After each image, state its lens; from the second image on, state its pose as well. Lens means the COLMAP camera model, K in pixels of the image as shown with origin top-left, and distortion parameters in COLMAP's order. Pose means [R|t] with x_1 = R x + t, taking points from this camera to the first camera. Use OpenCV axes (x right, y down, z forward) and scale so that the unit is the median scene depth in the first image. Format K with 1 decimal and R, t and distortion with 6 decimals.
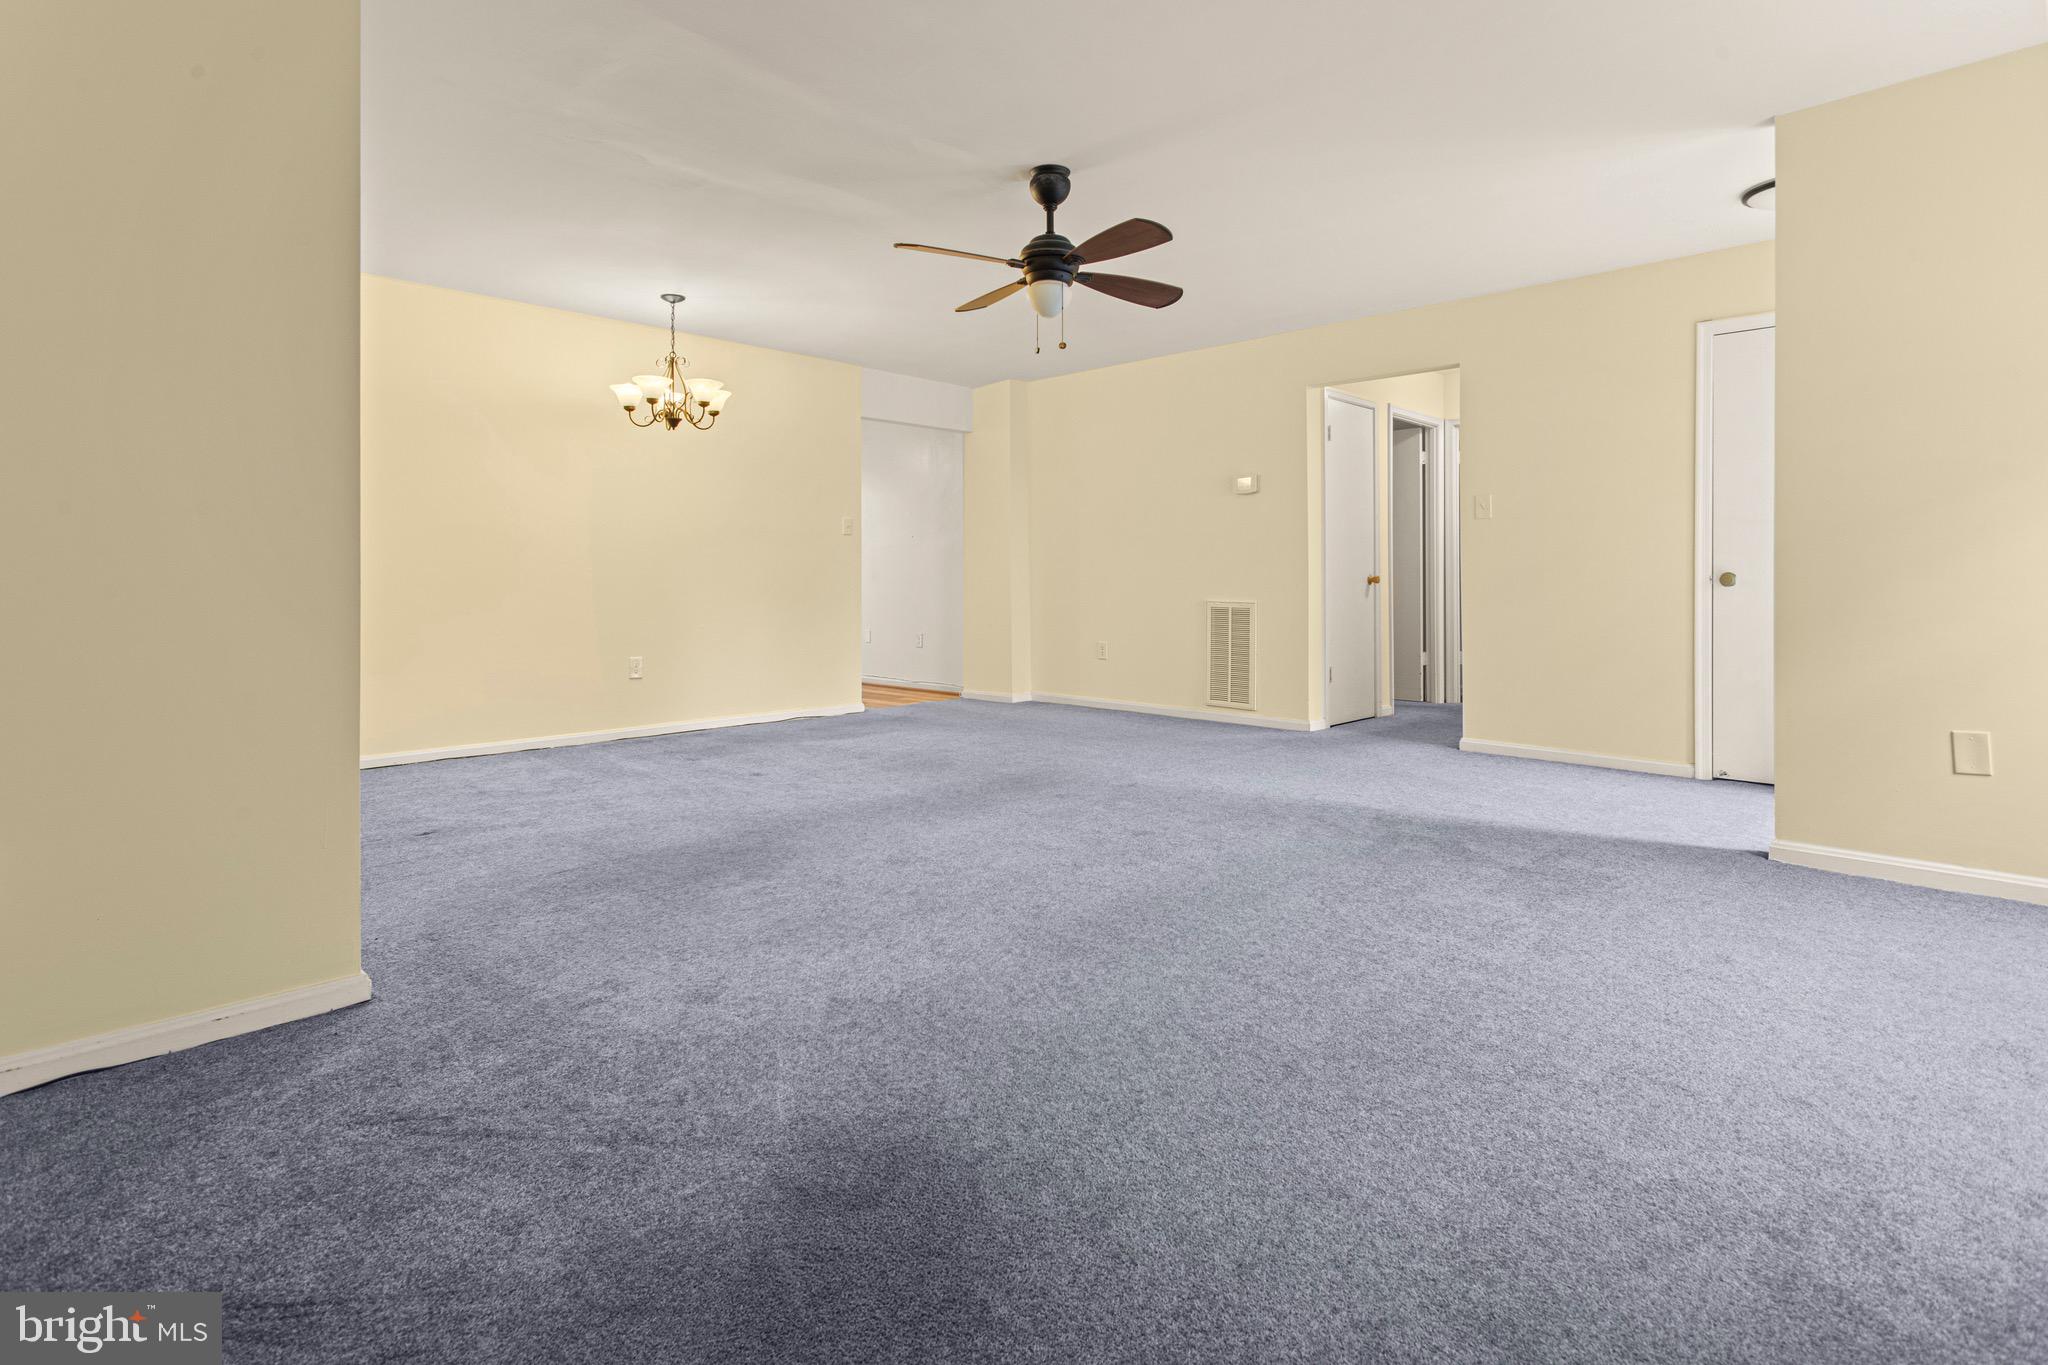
lens RADIAL K [[1002.1, 0, 1019.8], [0, 1002.1, 584.6], [0, 0, 1]] dist [-0.000561, 0.000436]
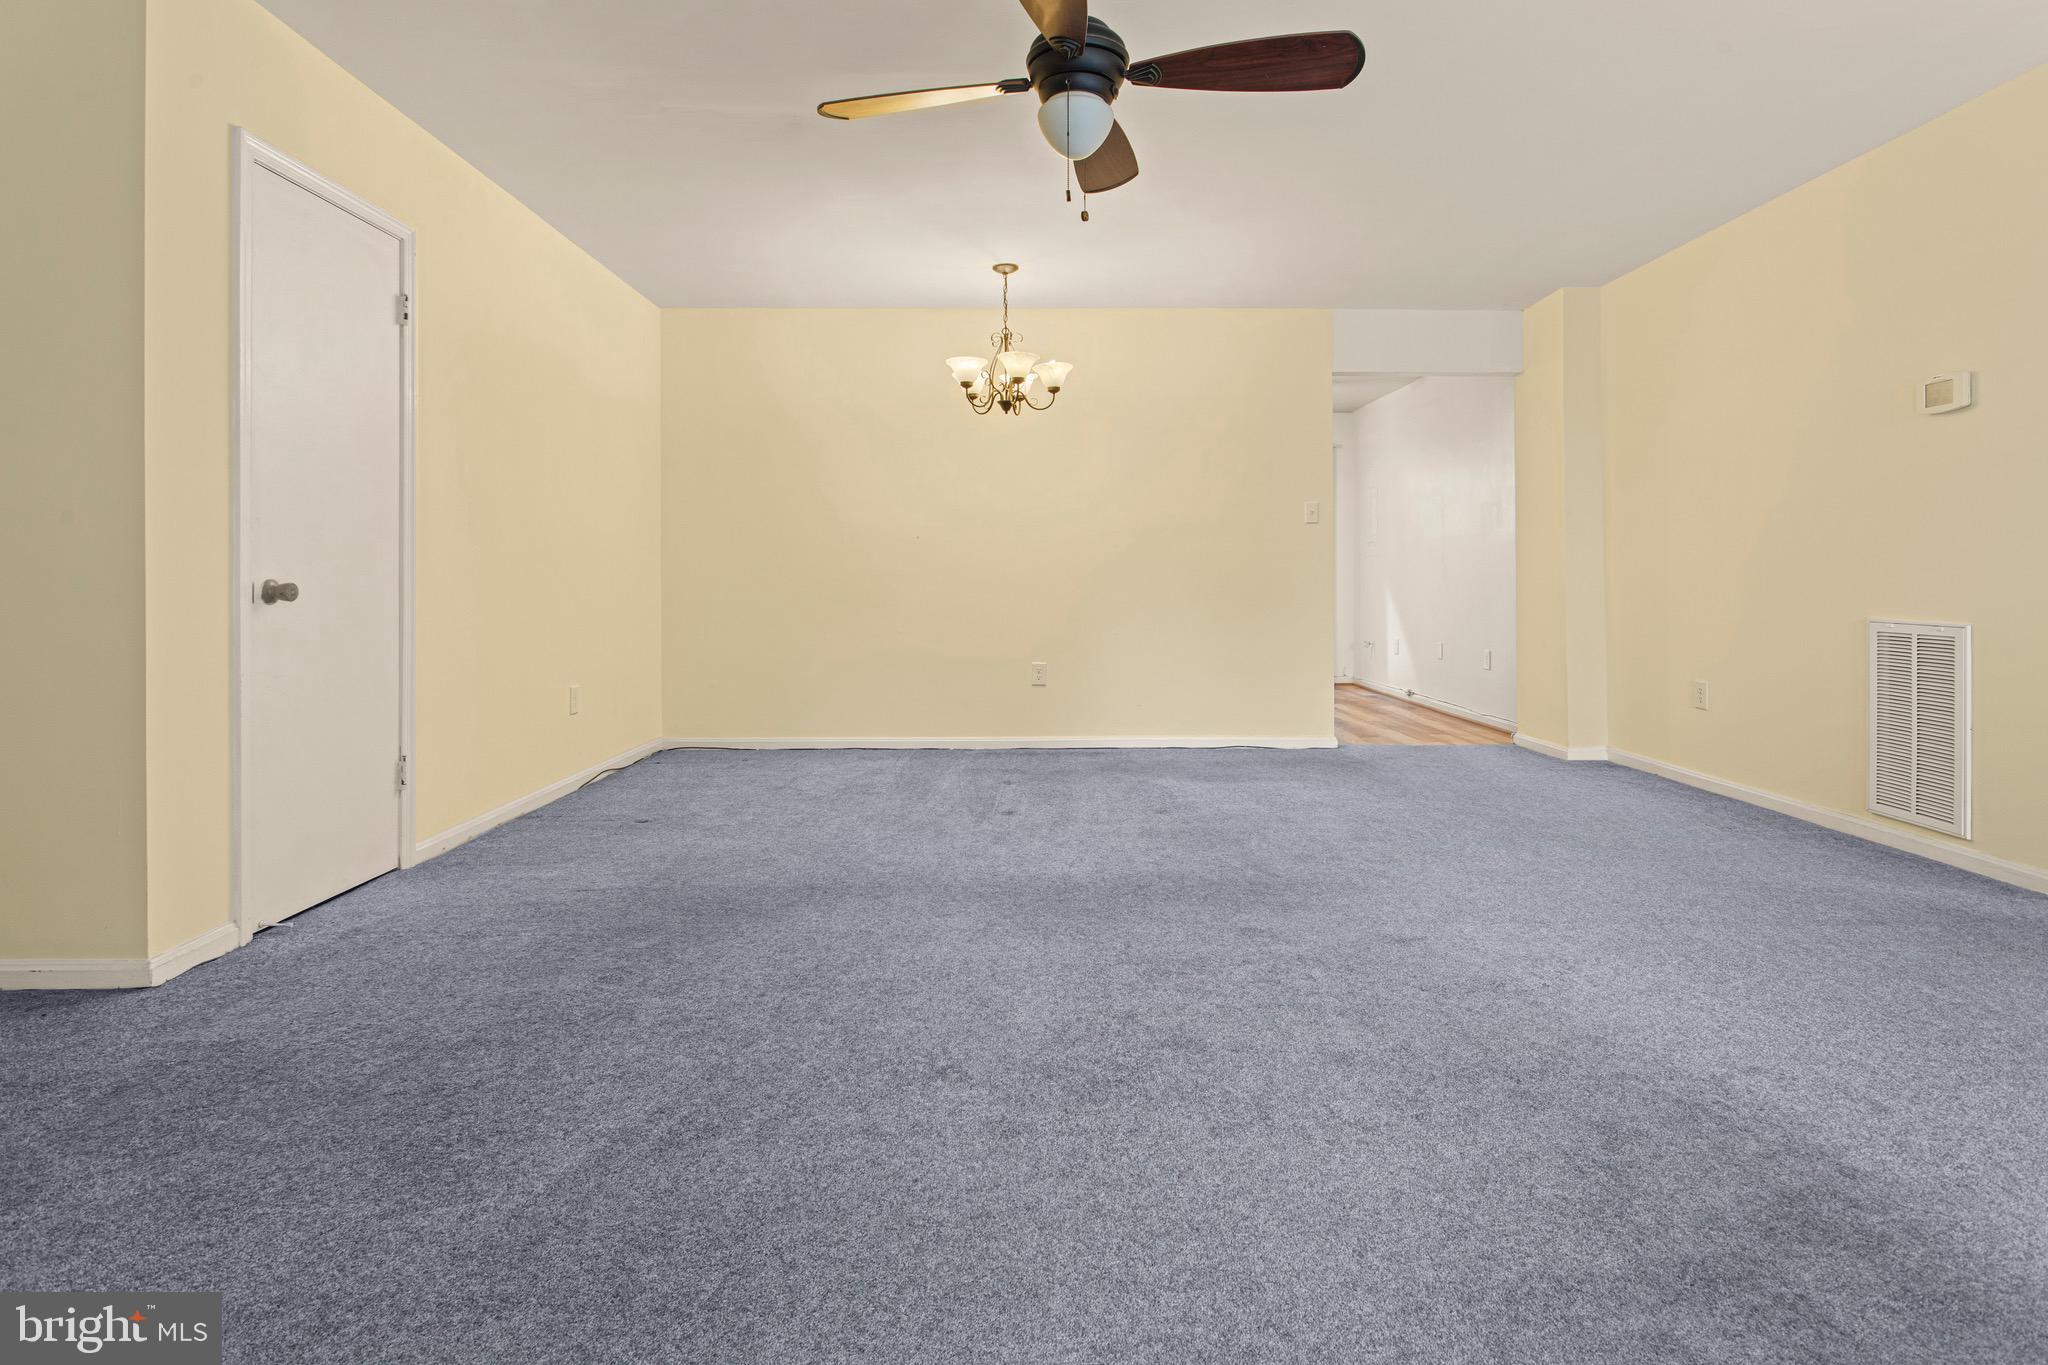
lens RADIAL K [[1002.1, 0, 1019.8], [0, 1002.1, 584.6], [0, 0, 1]] dist [-0.000561, 0.000436]
pose [[0.713074, 0.004222, -0.701076, 0.243095], [-0.002796, 0.999991, 0.003179, -0.003216], [0.701083, -0.000306, 0.713080, 0.299851]]
